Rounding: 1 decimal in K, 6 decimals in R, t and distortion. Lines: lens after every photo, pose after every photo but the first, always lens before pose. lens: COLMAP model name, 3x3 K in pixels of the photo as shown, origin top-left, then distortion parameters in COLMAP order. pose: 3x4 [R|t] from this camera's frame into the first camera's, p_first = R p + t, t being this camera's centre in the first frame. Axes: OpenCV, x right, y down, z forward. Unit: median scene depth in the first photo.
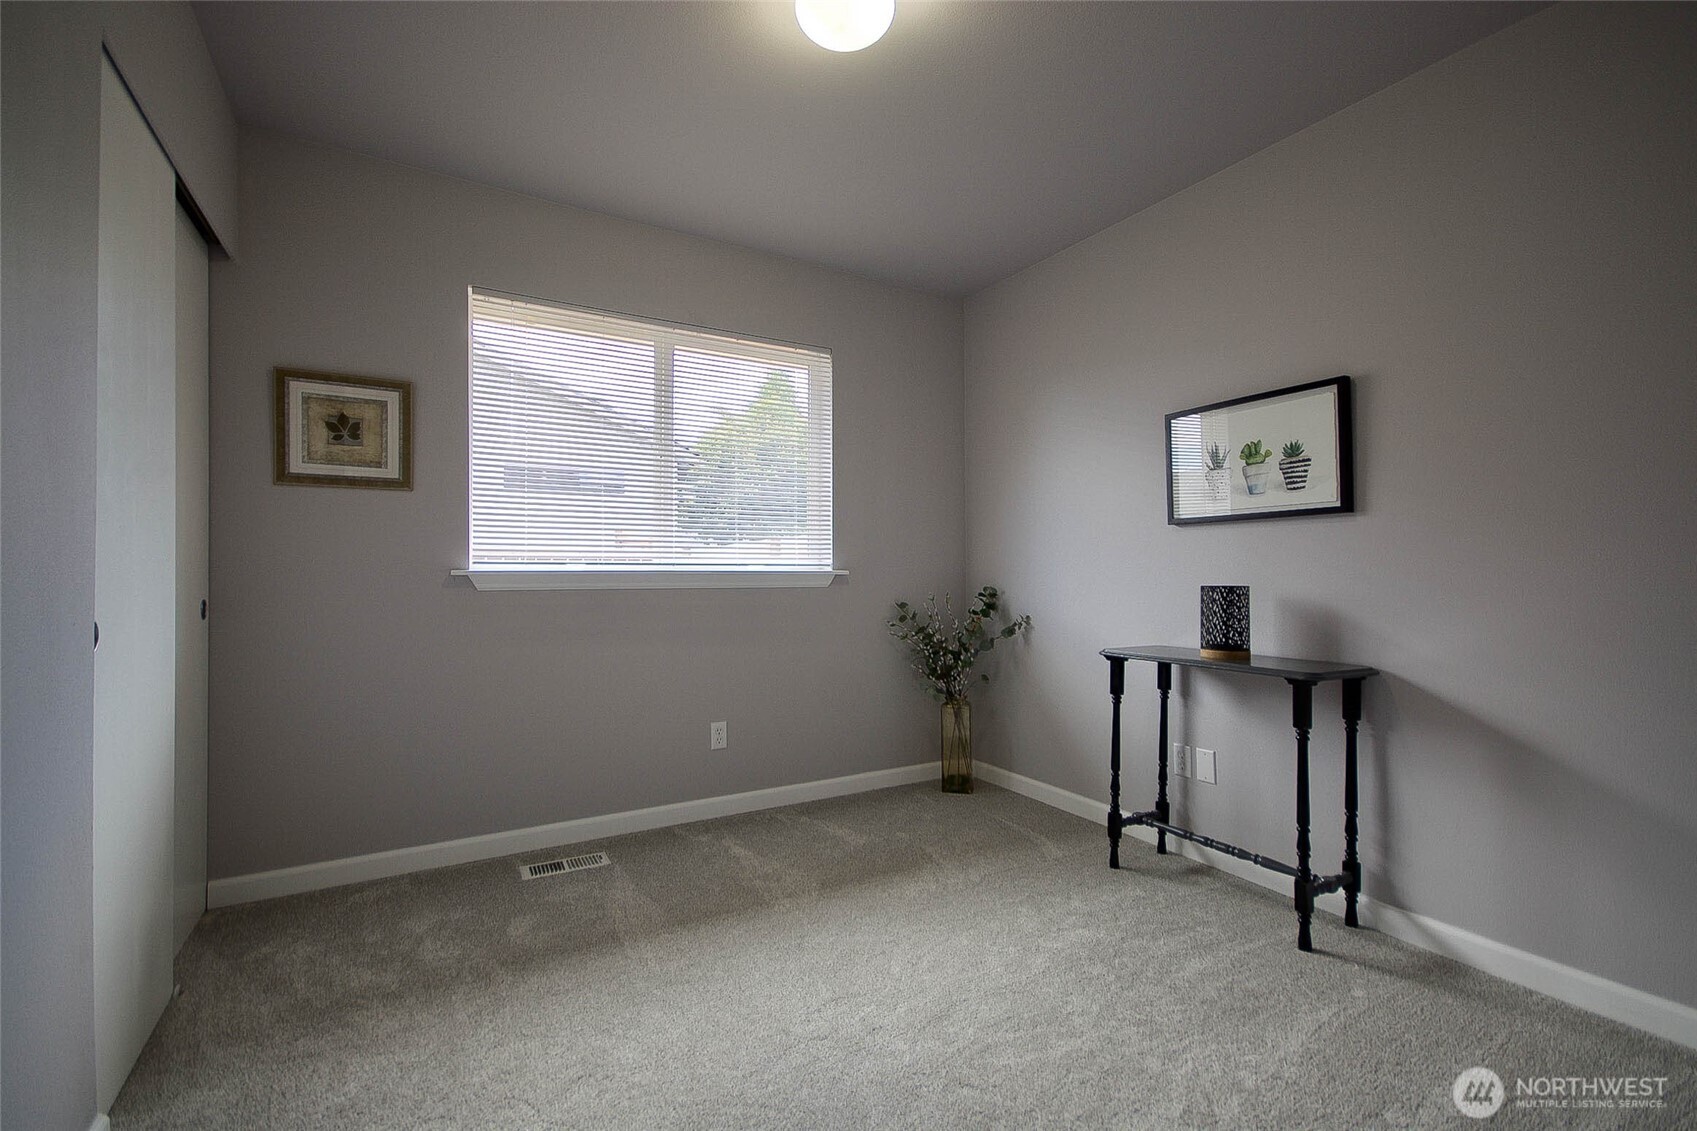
lens RADIAL K [[742.8, 0, 849.6], [0, 742.8, 575.1], [0, 0, 1]] dist [0.002765, 0.004000]
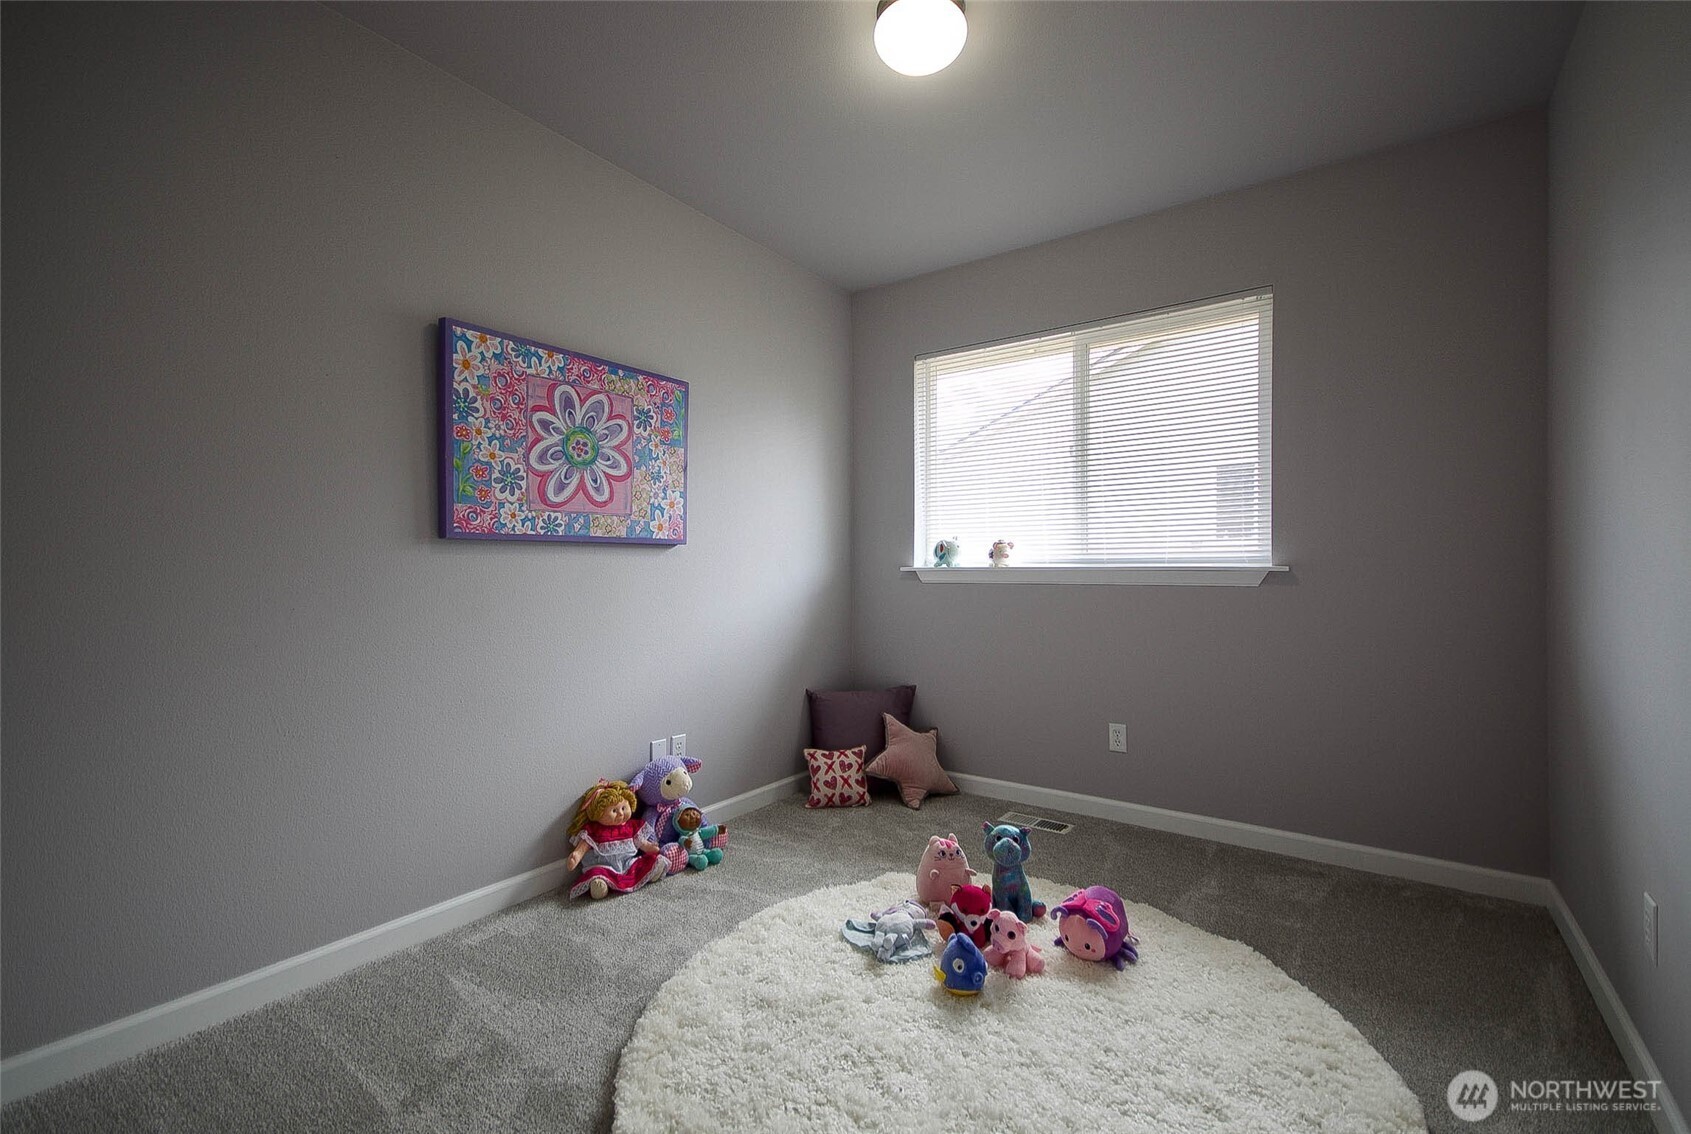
lens RADIAL K [[732.9, 0, 845.2], [0, 732.9, 569.2], [0, 0, 1]] dist [0.029474, 0.001270]
pose [[0.414987, 0.004854, -0.909814, 0.522580], [0.003524, 0.999970, 0.006943, -0.010069], [0.909821, -0.006088, 0.414957, 0.269954]]
